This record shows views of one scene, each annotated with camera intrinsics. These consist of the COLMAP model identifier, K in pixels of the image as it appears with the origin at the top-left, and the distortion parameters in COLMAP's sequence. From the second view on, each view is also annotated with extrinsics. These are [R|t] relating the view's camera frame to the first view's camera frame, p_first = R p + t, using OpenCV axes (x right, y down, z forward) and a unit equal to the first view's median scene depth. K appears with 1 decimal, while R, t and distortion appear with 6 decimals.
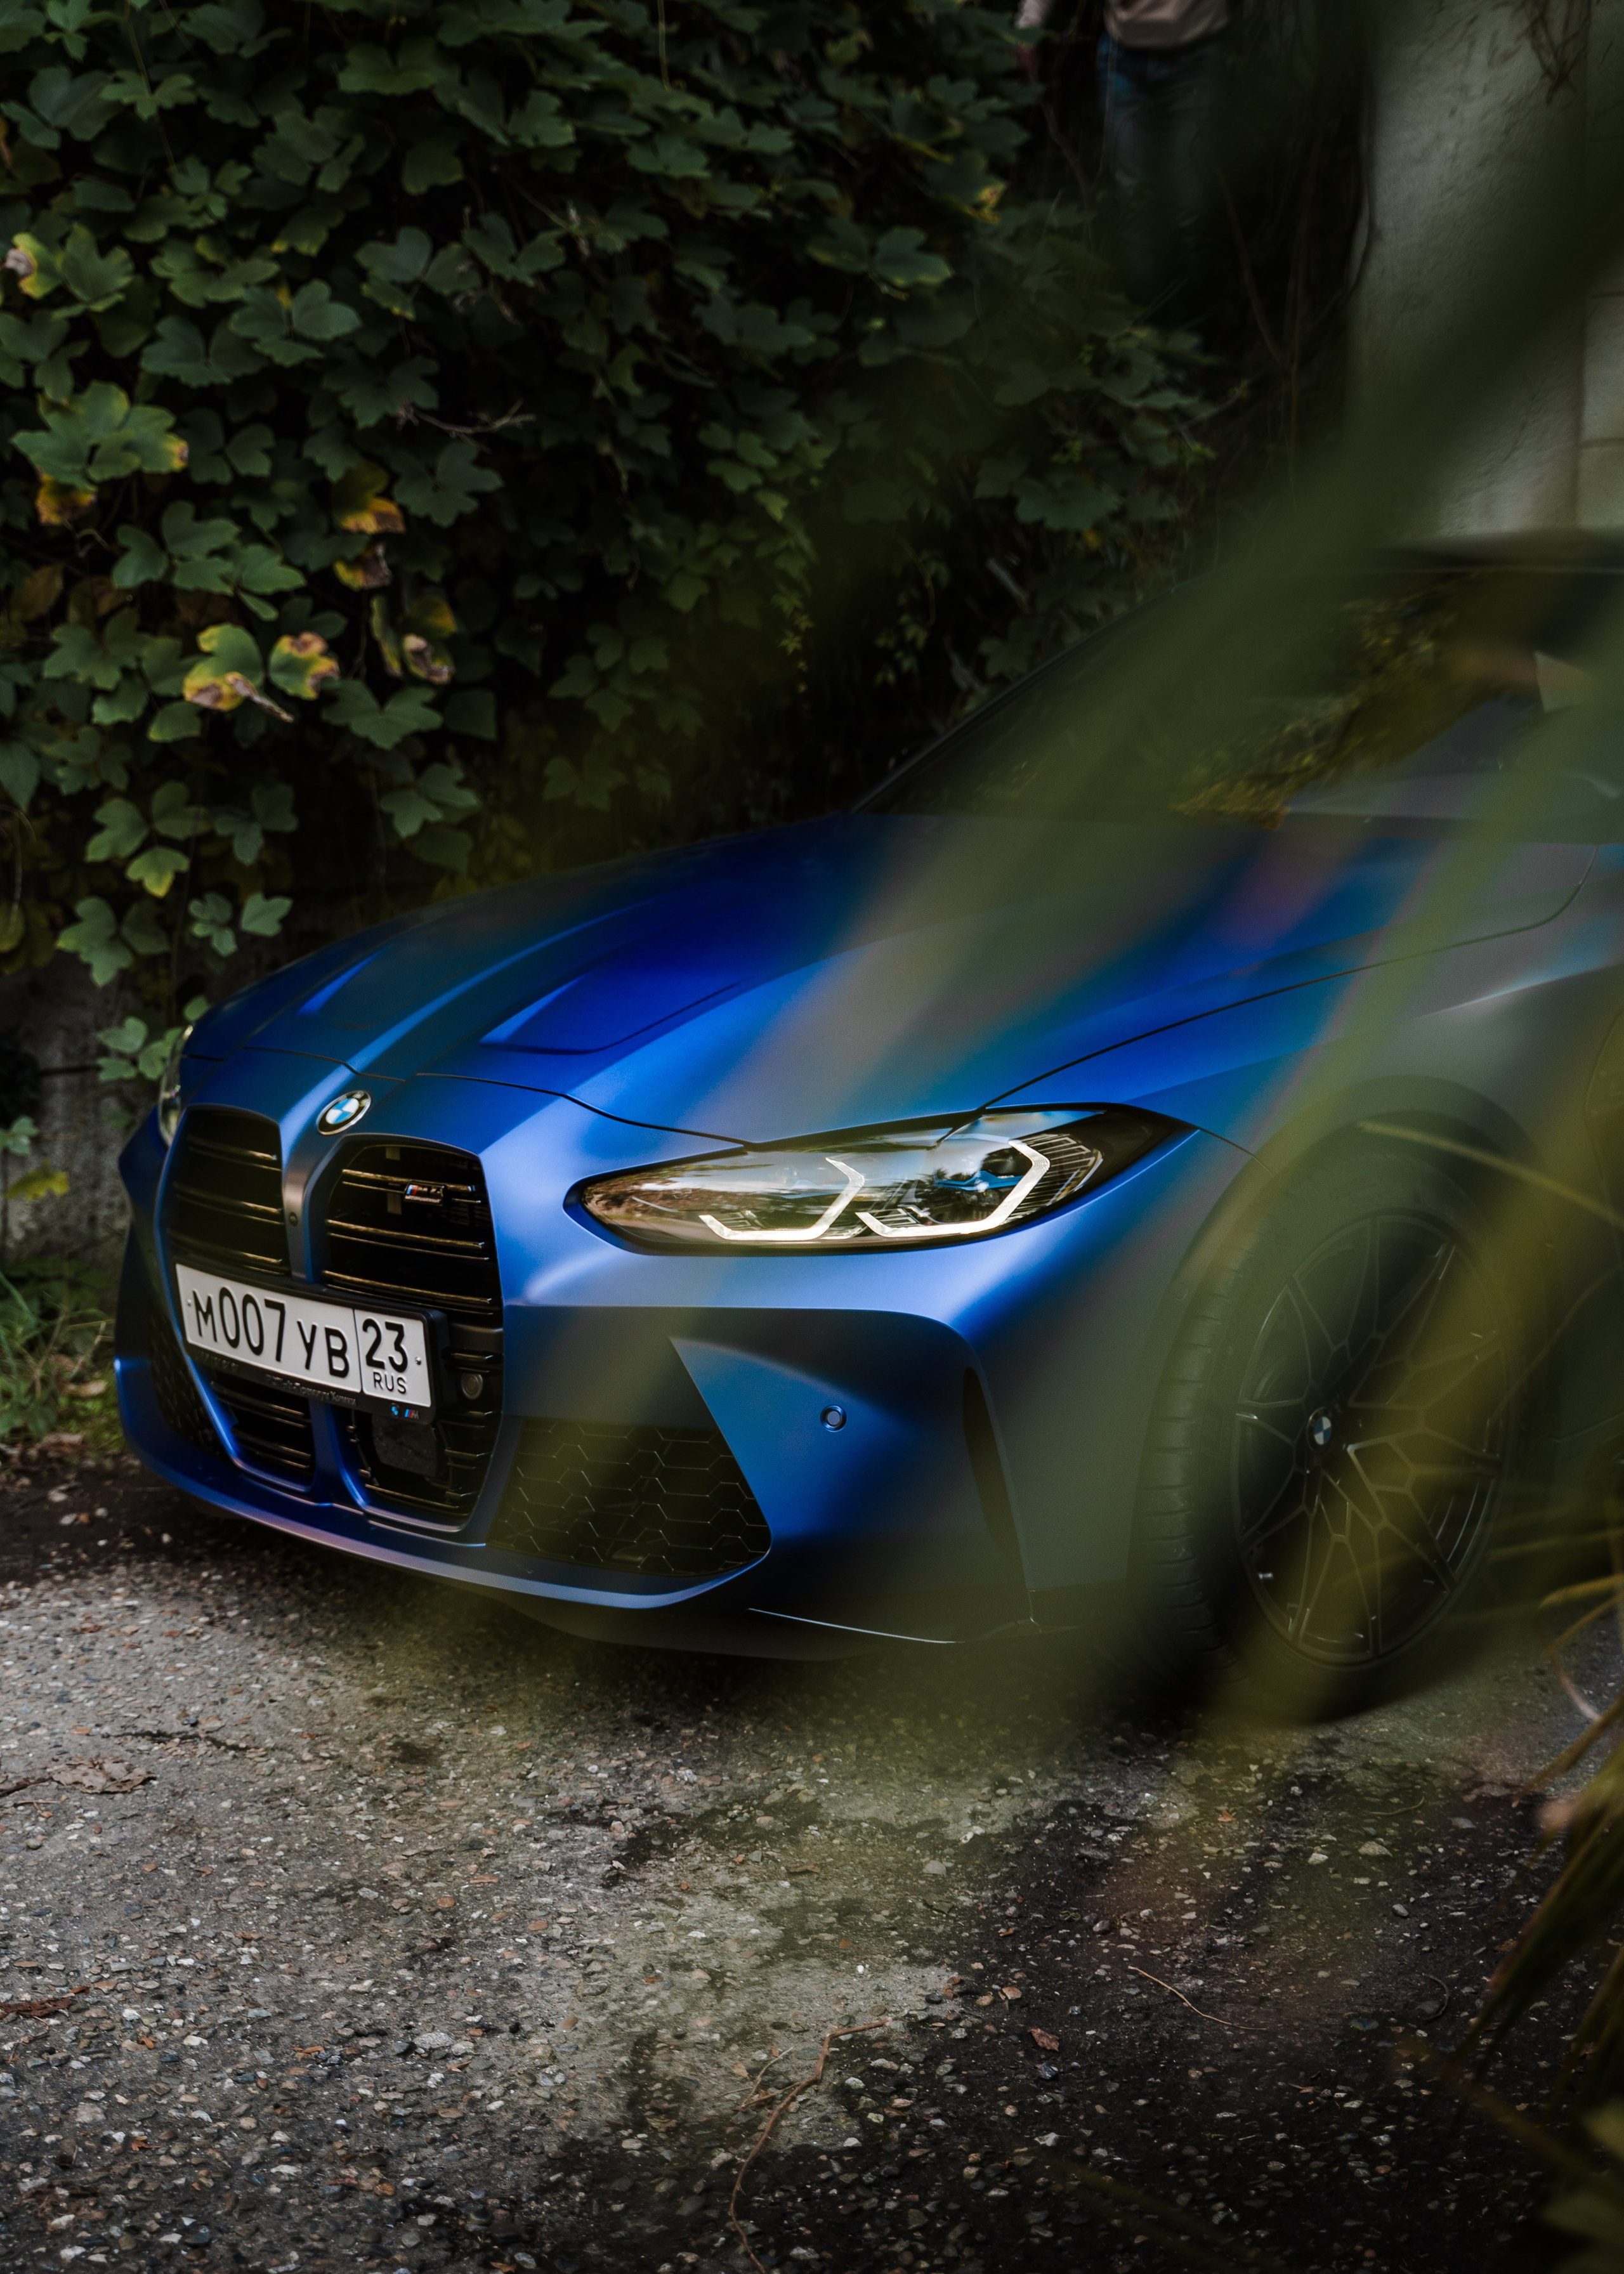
lens RADIAL K [[3346.7, 0, 811.3], [0, 3346.7, 1197.3], [0, 0, 1]] dist [-0.000565, 0.046968]
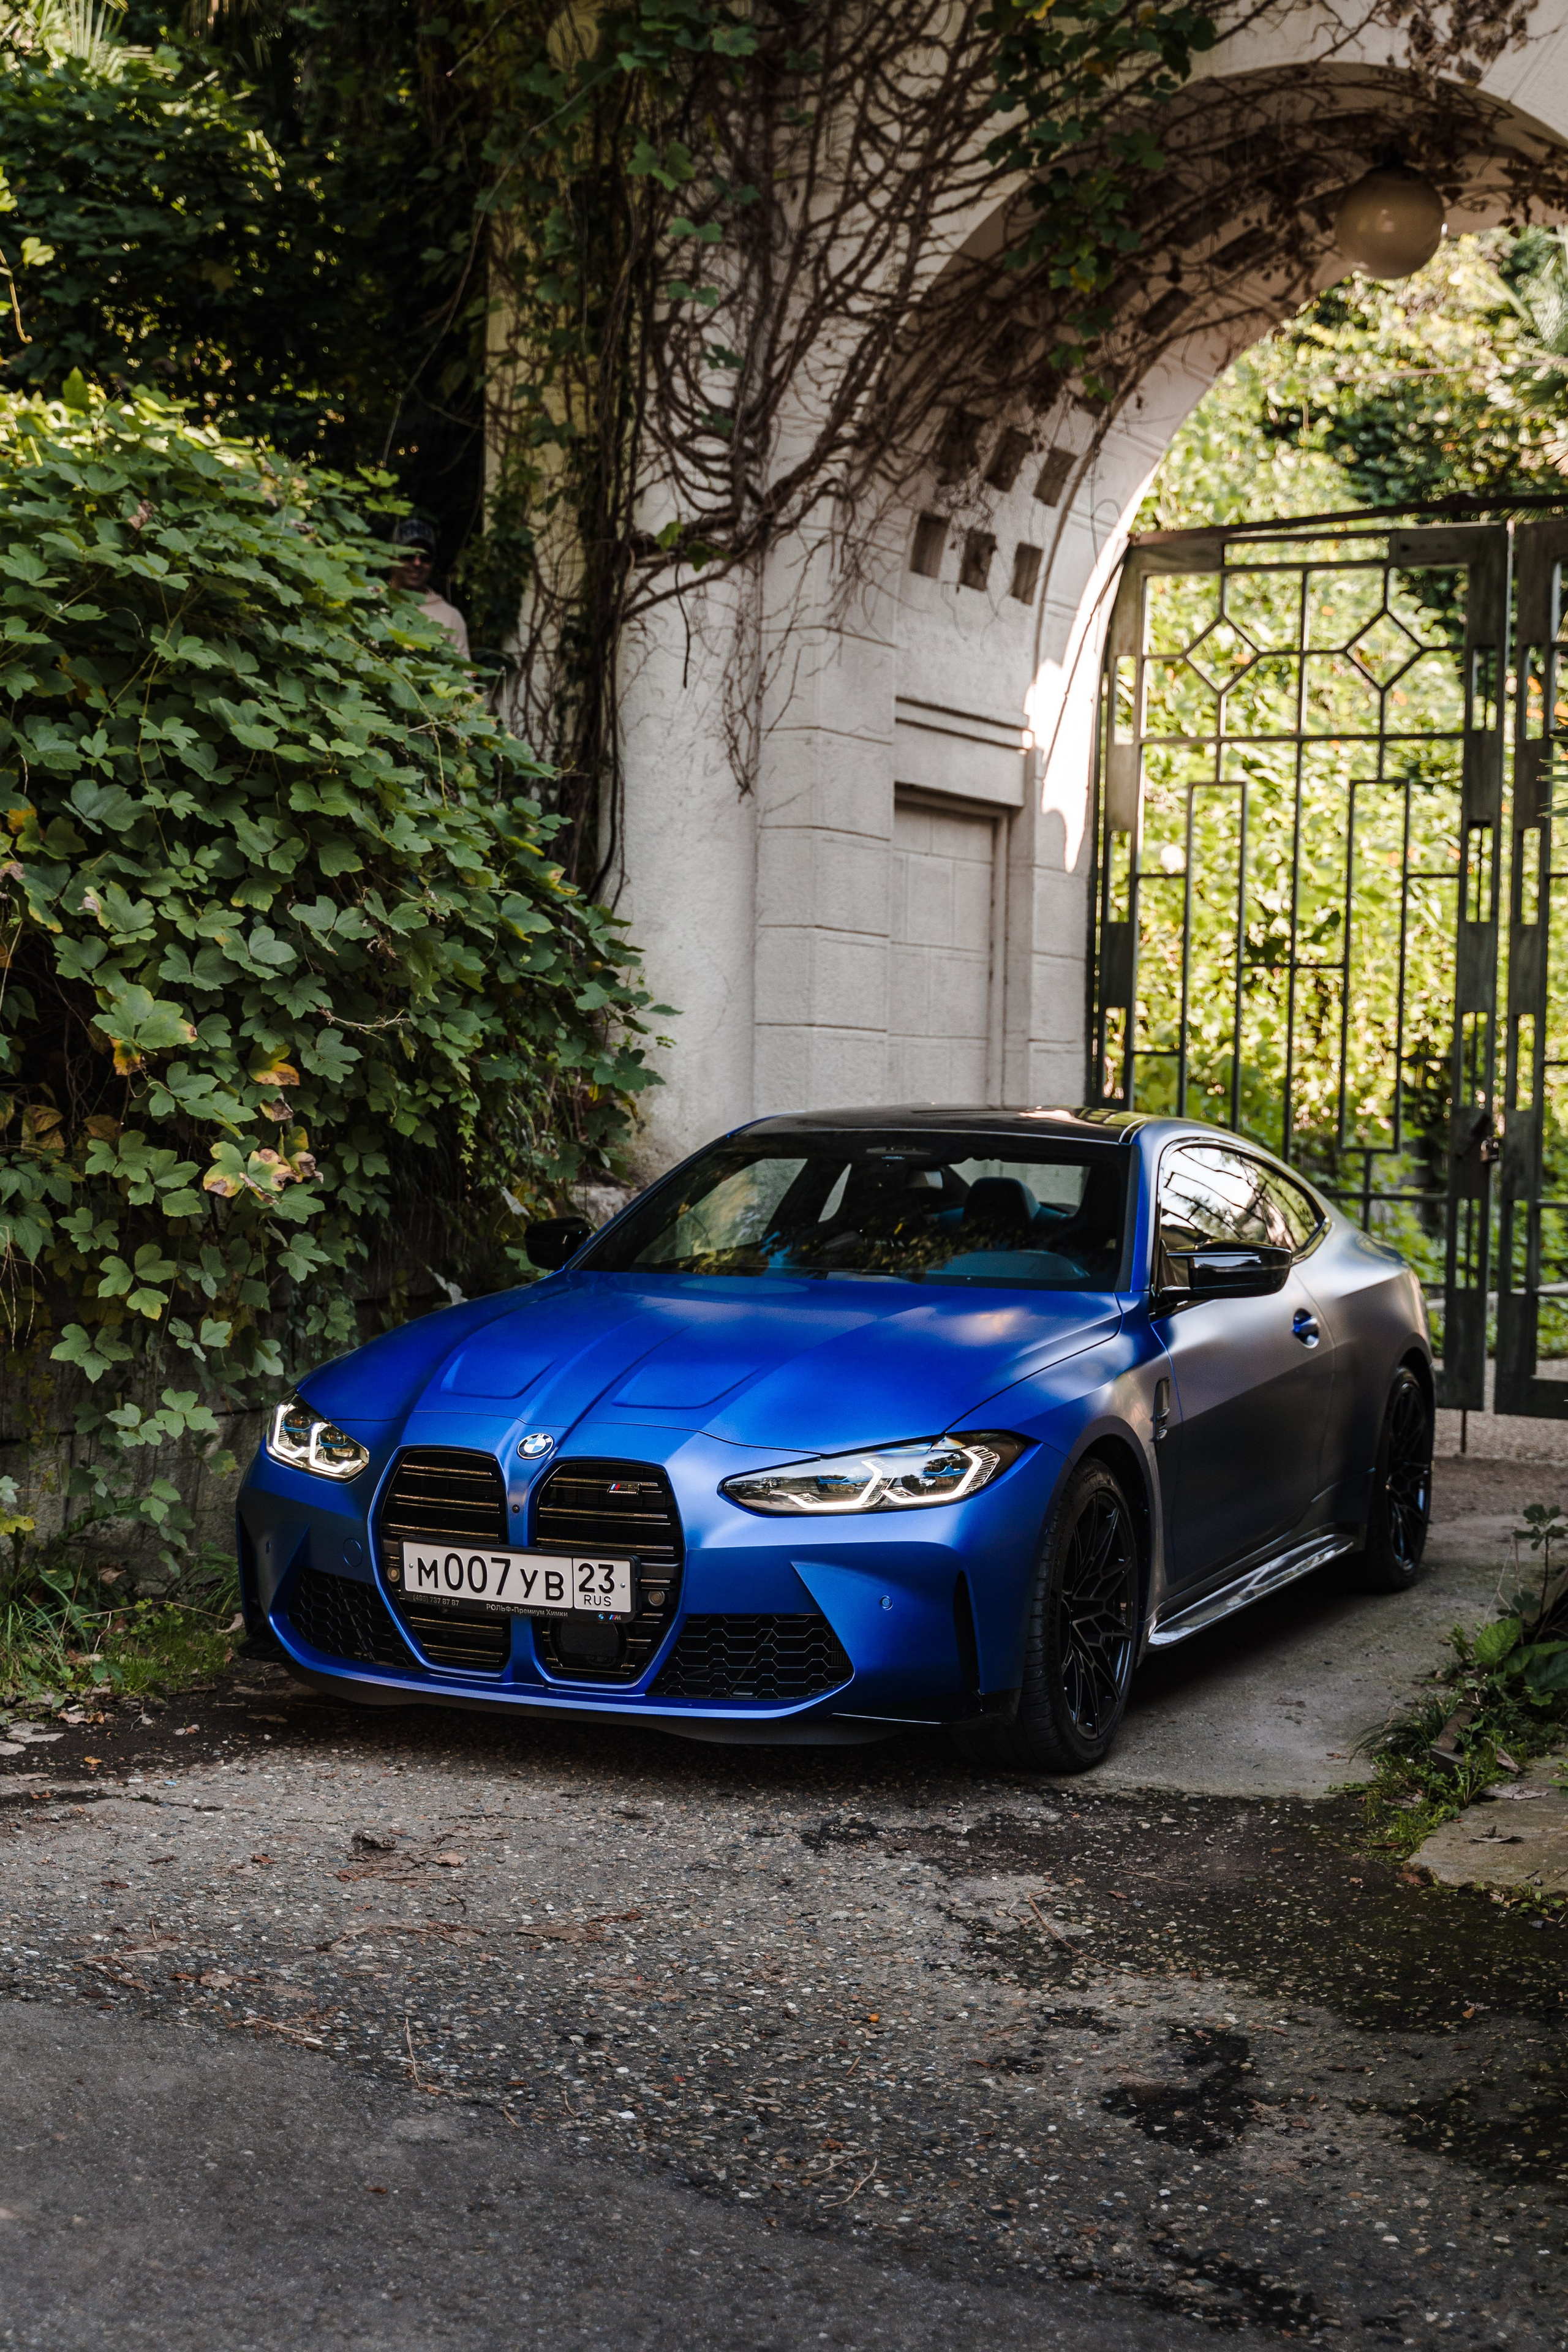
lens RADIAL K [[3032.5, 0, 784.0], [0, 3032.5, 1176.0], [0, 0, 1]] dist [-0.236473, 0.014330]
pose [[0.911130, 0.022269, 0.411517, -0.649105], [0.037623, 0.989875, -0.136867, 0.052919], [-0.410398, 0.140187, 0.901067, -0.439463]]
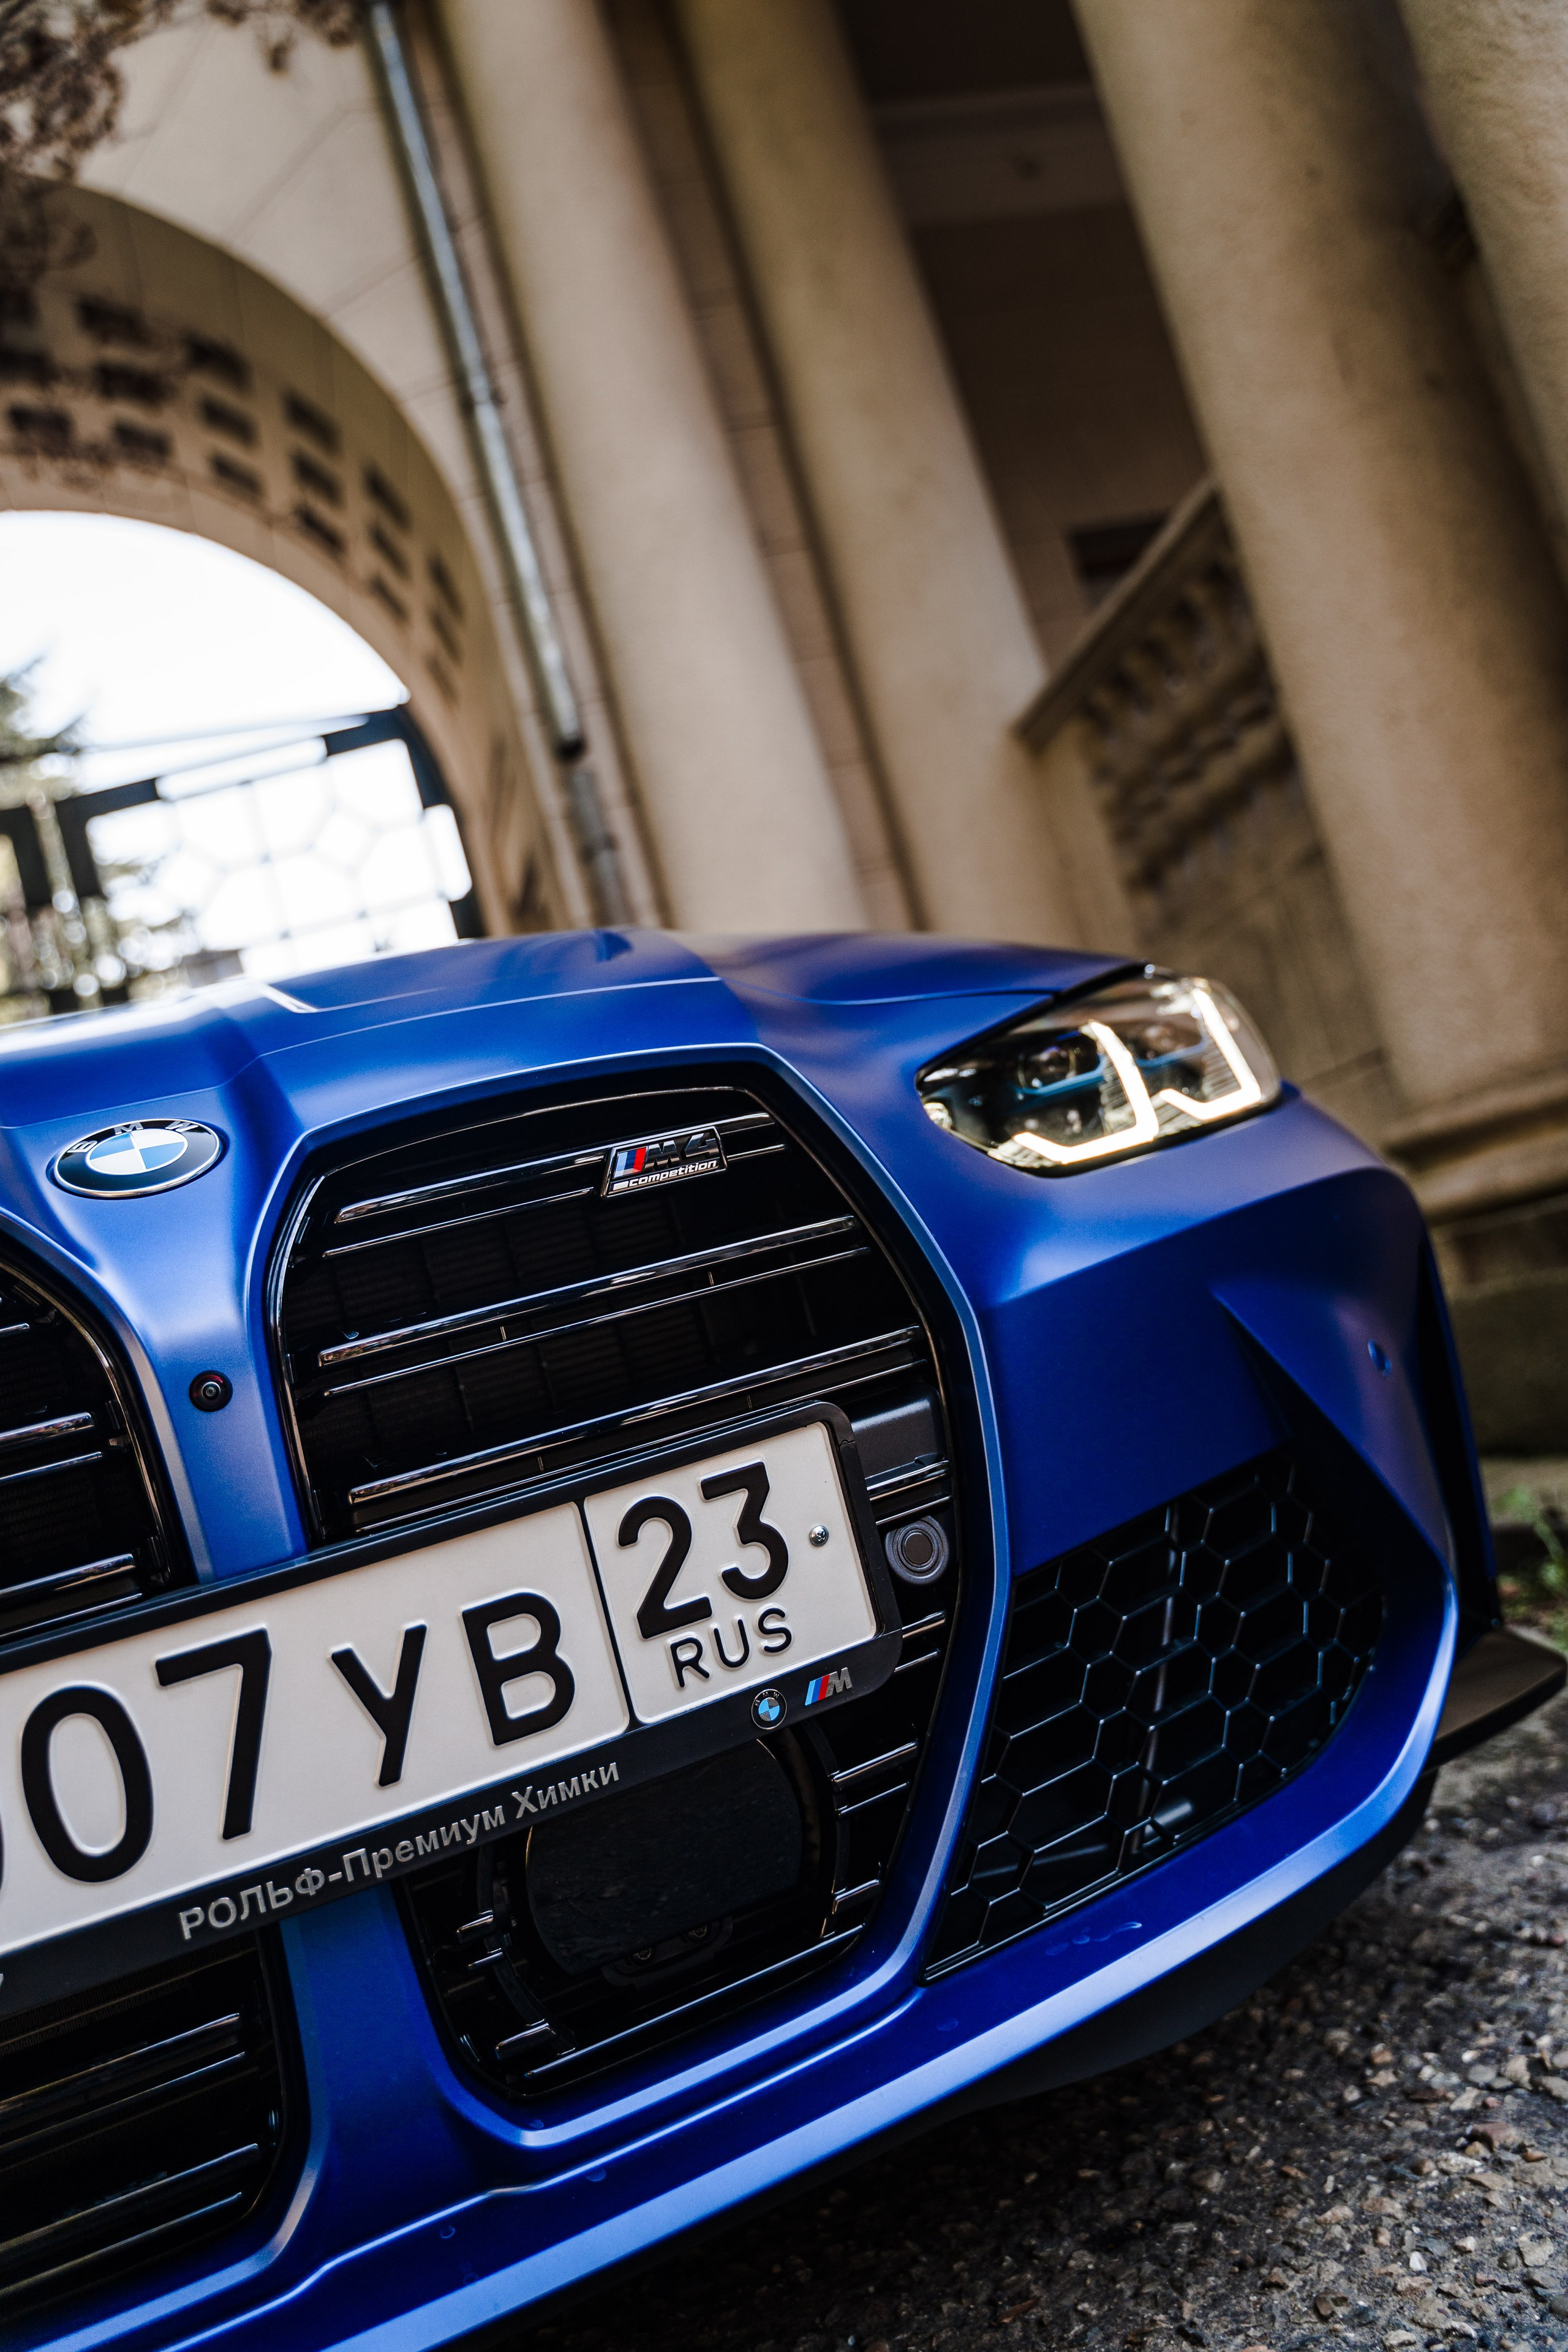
lens RADIAL K [[1808.1, 0, 784.0], [0, 1808.1, 1176.0], [0, 0, 1]] dist [-0.006223, -0.005992]
pose [[0.379391, -0.032787, 0.924655, -0.299849], [0.399267, 0.907334, -0.131648, 0.034712], [-0.834655, 0.419131, 0.357325, 0.859123]]
